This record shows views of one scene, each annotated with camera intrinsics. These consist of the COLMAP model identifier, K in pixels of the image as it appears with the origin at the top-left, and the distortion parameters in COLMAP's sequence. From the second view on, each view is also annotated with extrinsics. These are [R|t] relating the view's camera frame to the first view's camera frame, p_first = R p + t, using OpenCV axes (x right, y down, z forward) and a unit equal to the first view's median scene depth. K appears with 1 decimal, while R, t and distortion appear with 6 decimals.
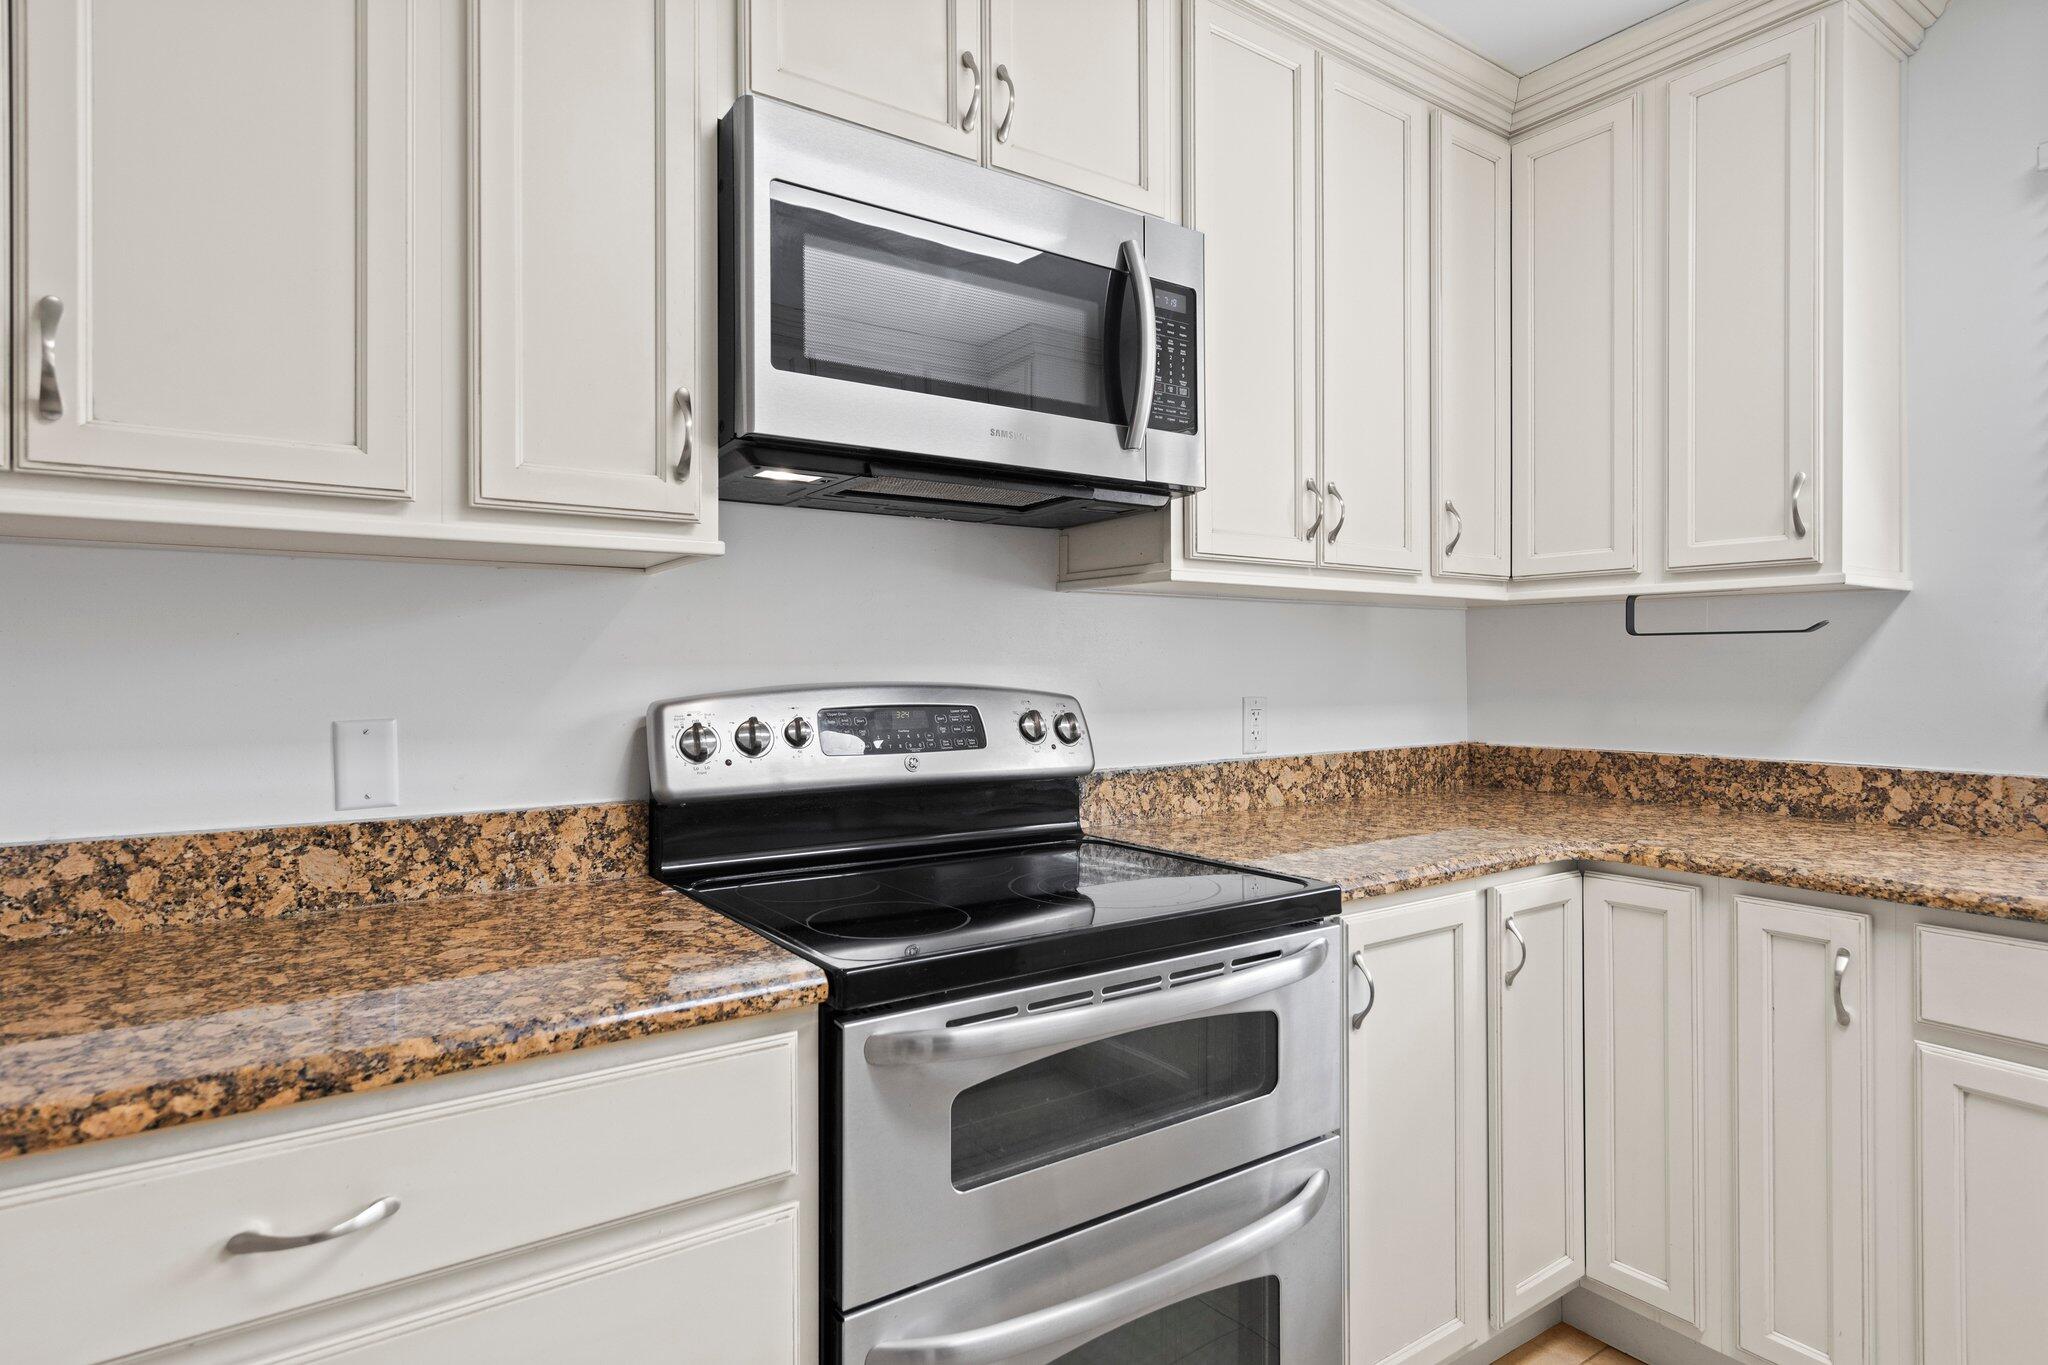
lens RADIAL K [[1045.8, 0, 1027.2], [0, 1045.8, 672.2], [0, 0, 1]] dist [0.016074, -0.008329]
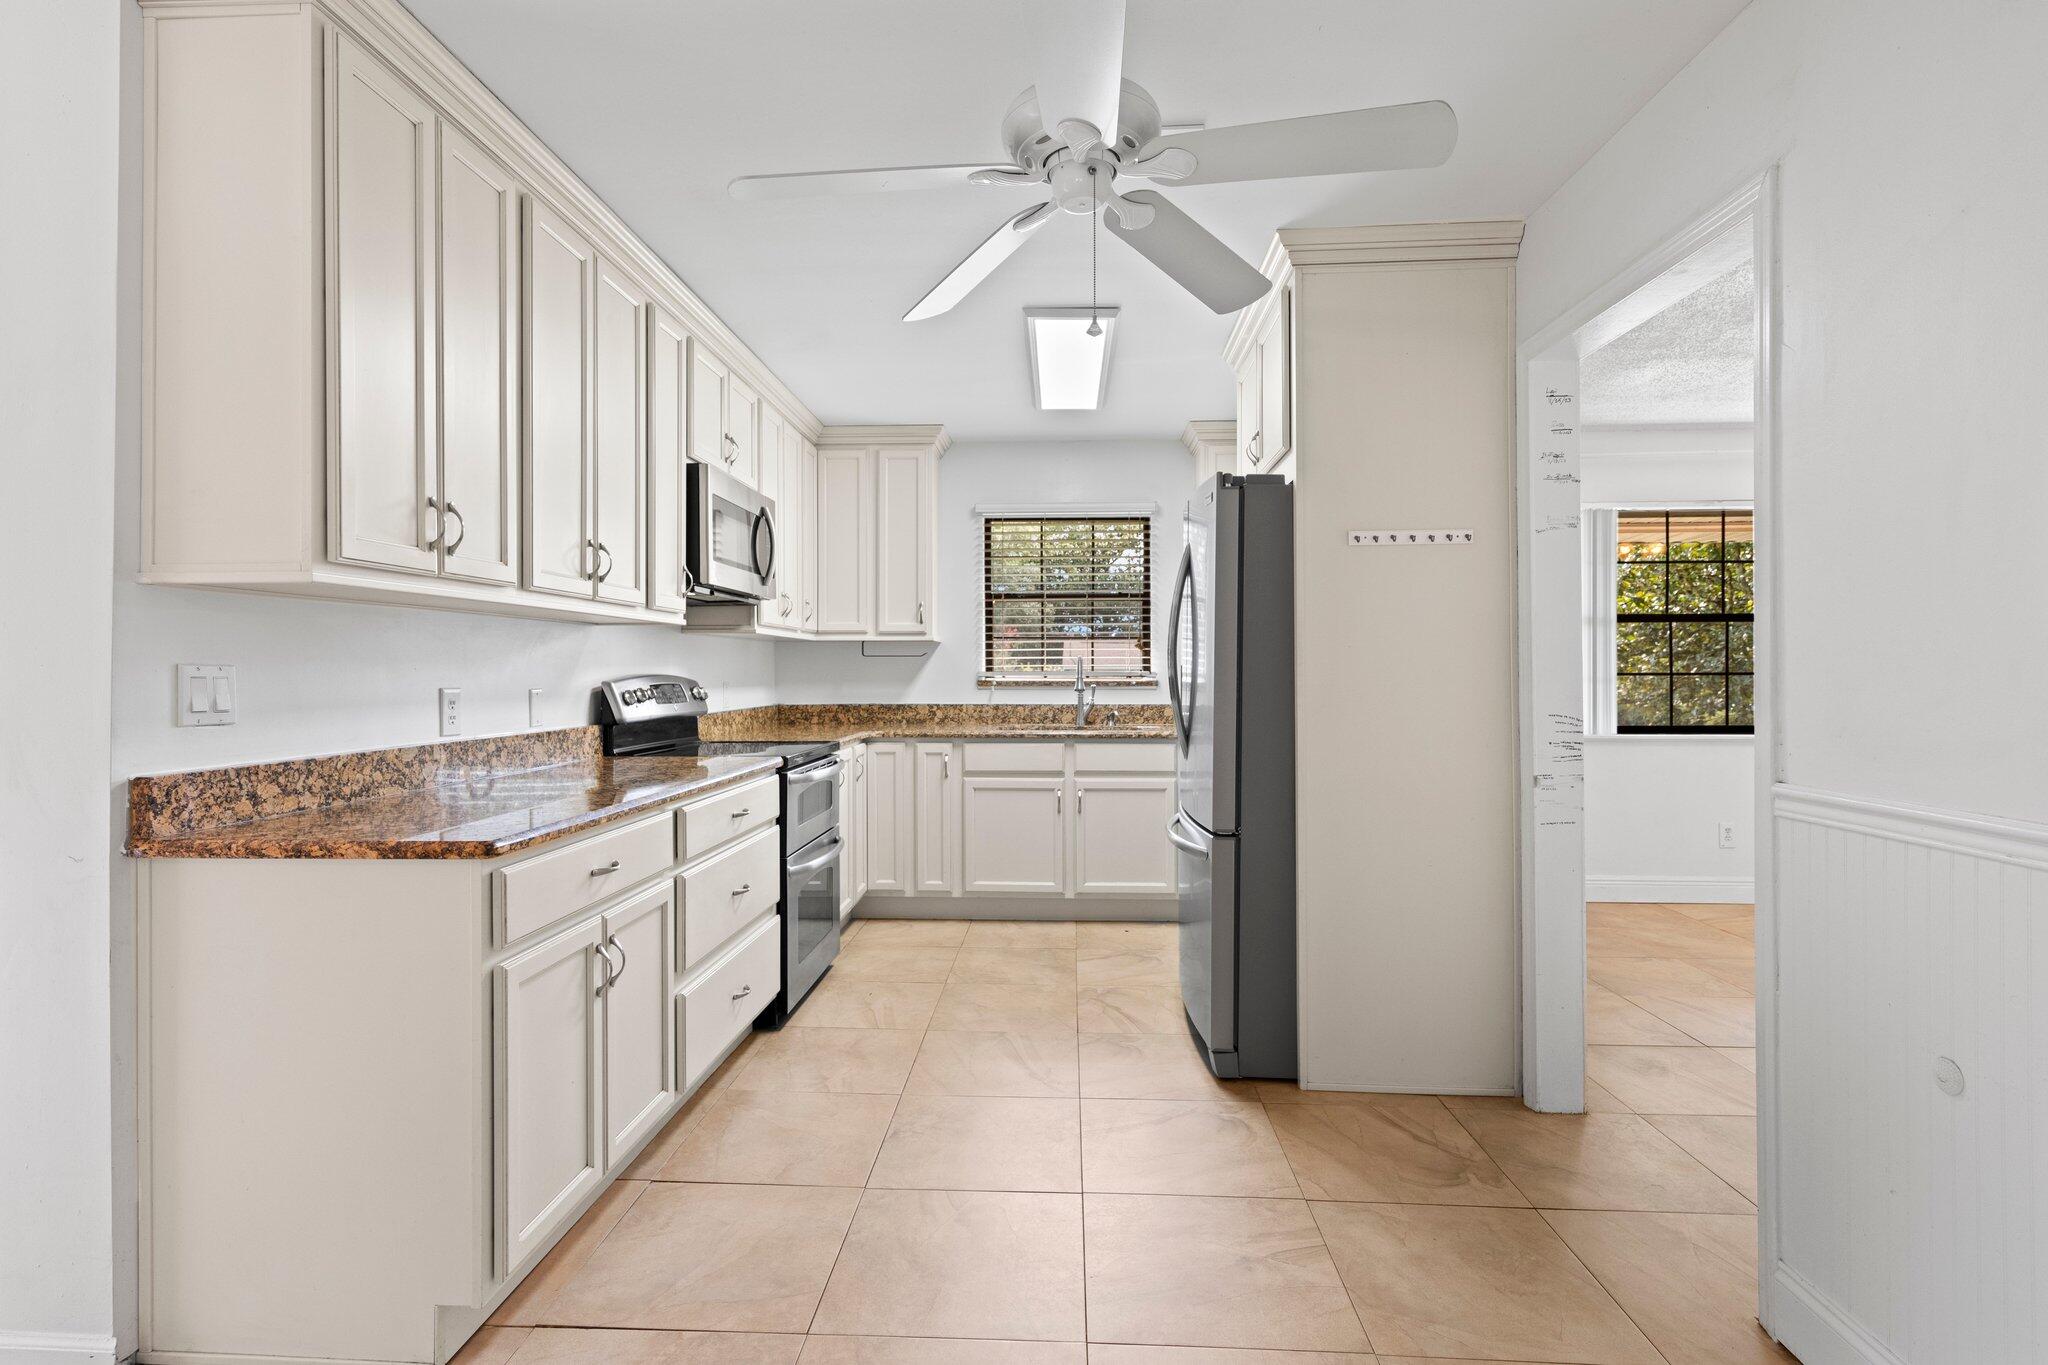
lens RADIAL K [[964.8, 0, 1024.0], [0, 964.8, 682.5], [0, 0, 1]] dist [-0.000012, -0.000066]
pose [[0.599753, -0.006482, 0.800159, -1.562698], [-0.001923, 0.999953, 0.009542, 0.008917], [-0.800183, -0.007261, 0.599712, -1.056074]]
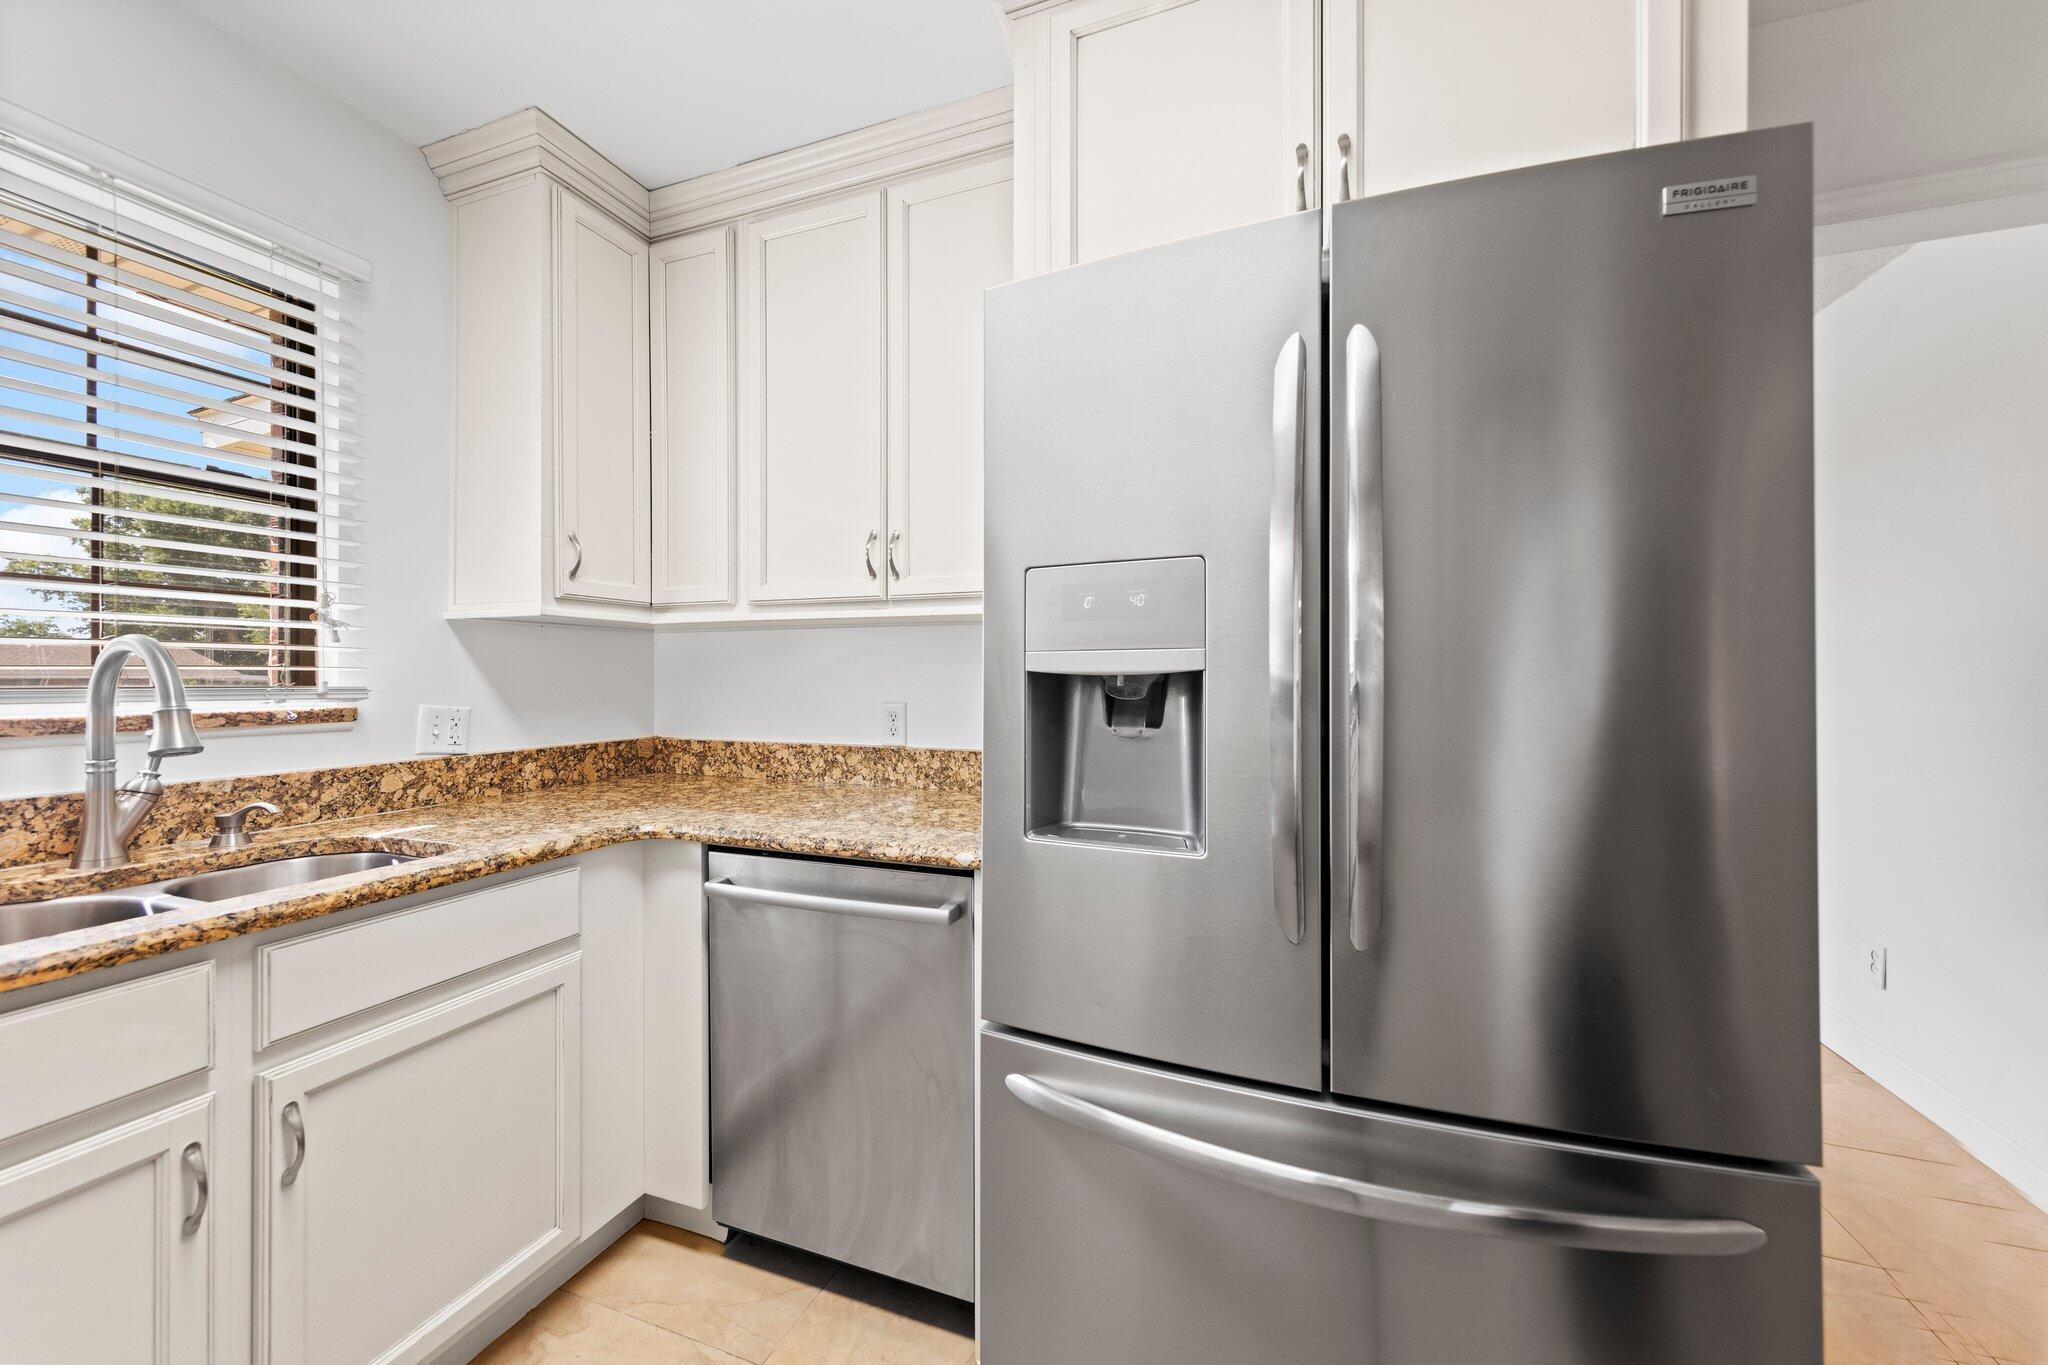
lens RADIAL K [[789.2, 0, 1020.6], [0, 789.2, 671.0], [0, 0, 1]] dist [0.002157, 0.000375]
pose [[-0.574971, 0.005130, 0.818158, 0.063397], [0.000979, 0.999984, -0.005582, -0.008230], [-0.818173, -0.002408, -0.574967, 0.542488]]
